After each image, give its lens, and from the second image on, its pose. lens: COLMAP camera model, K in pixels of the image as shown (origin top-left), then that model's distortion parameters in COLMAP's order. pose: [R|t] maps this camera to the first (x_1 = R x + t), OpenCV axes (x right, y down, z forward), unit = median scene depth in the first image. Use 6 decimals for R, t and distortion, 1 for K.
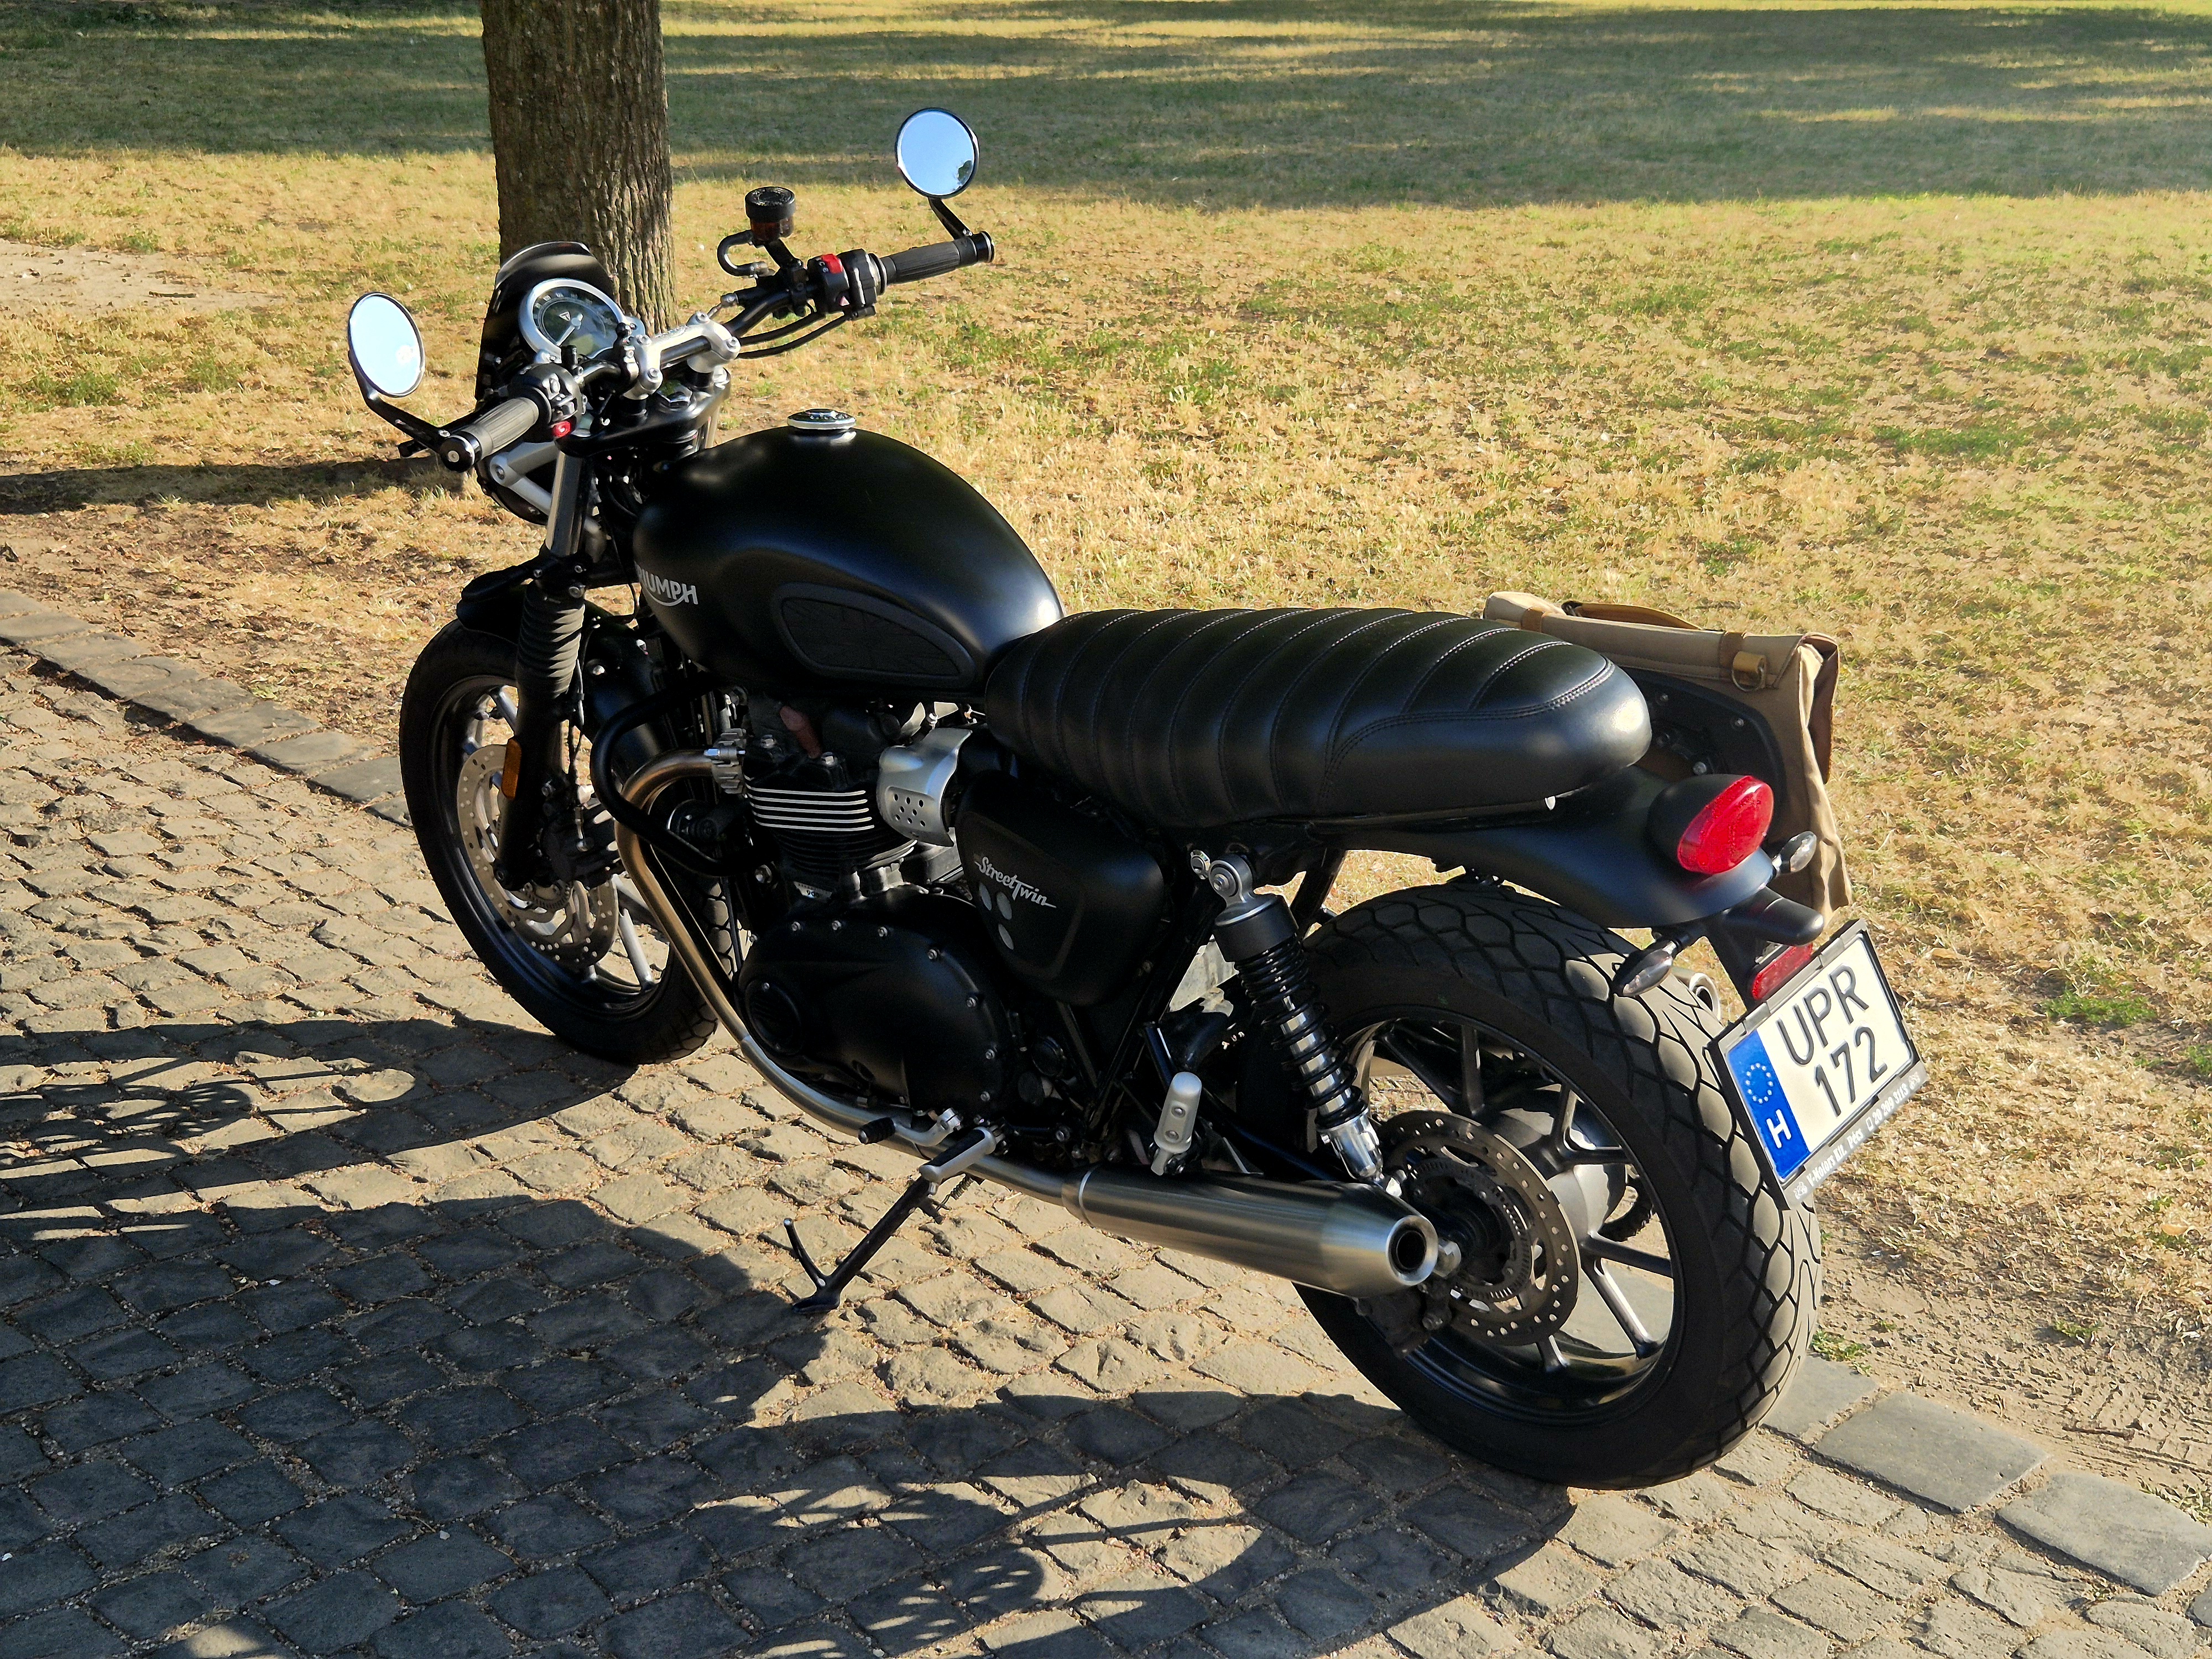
lens RADIAL K [[3021.0, 0, 1106.6], [0, 3021.0, 754.9], [0, 0, 1]] dist [0.082975, -0.042500]
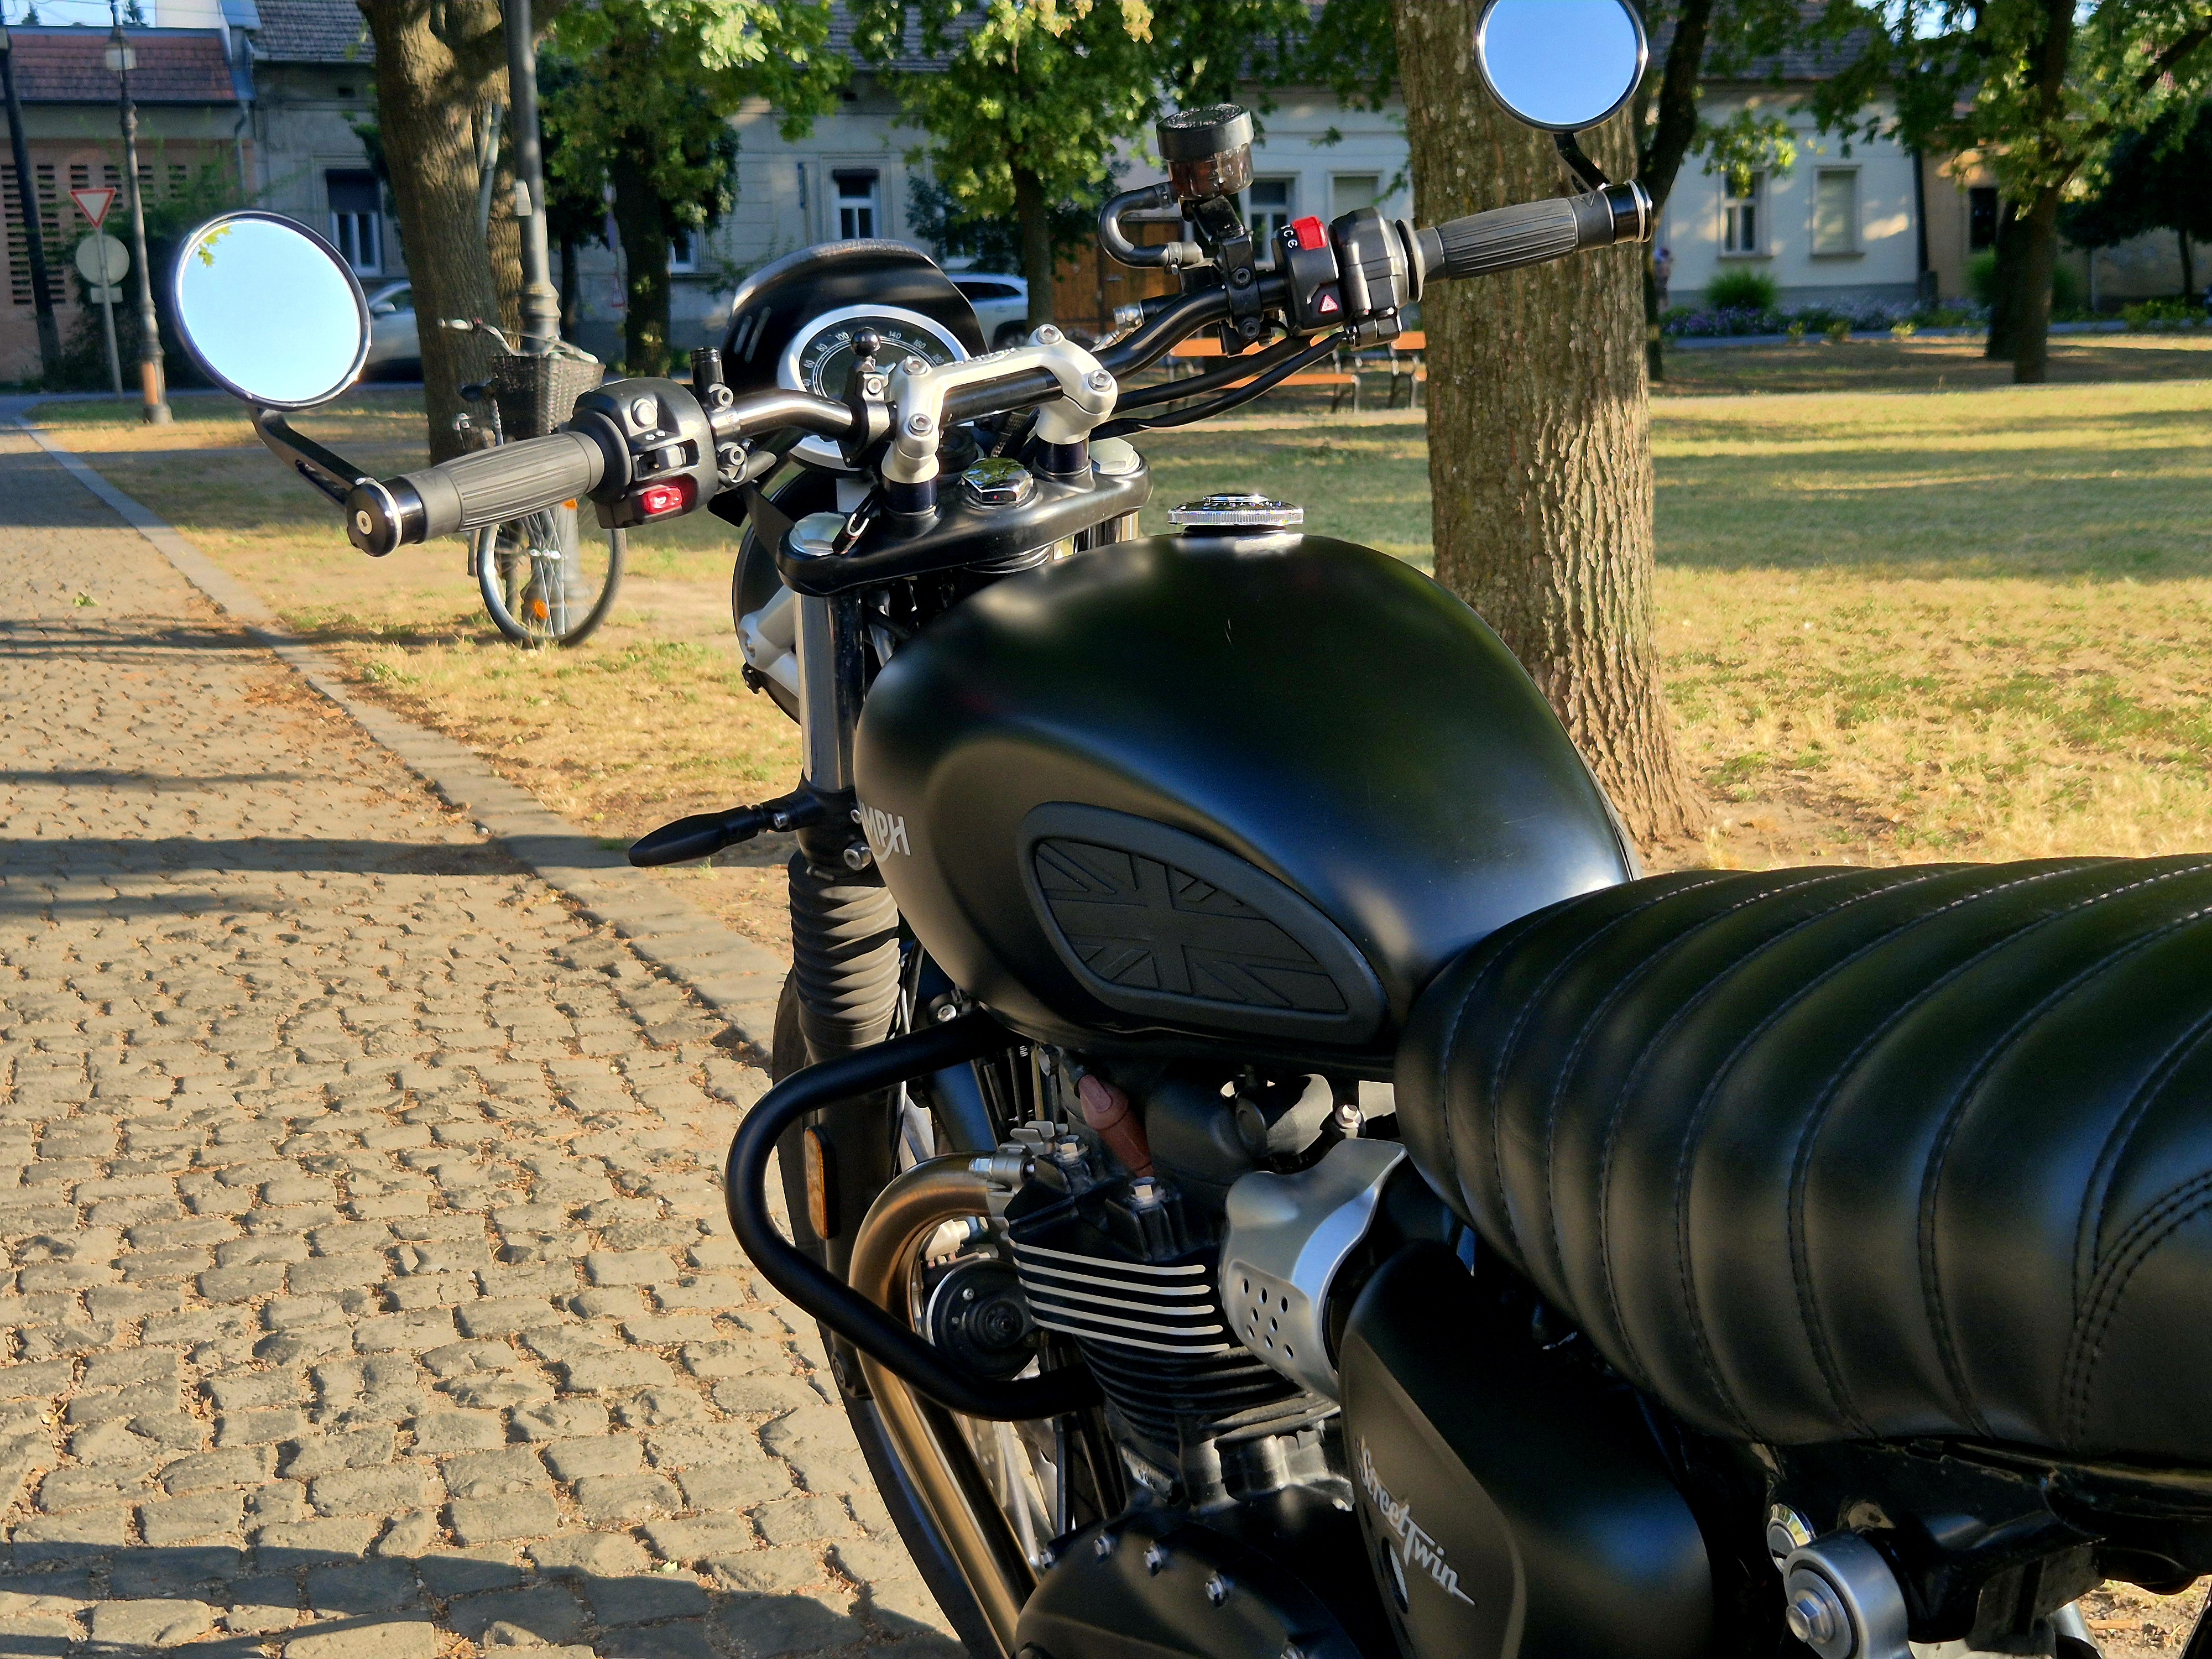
lens RADIAL K [[3021.0, 0, 1106.6], [0, 3021.0, 754.9], [0, 0, 1]] dist [0.082975, -0.042500]
pose [[0.919149, 0.011116, -0.393753, 0.080308], [-0.070245, 0.988205, -0.136076, -0.001360], [0.387596, 0.152734, 0.909089, 0.514760]]
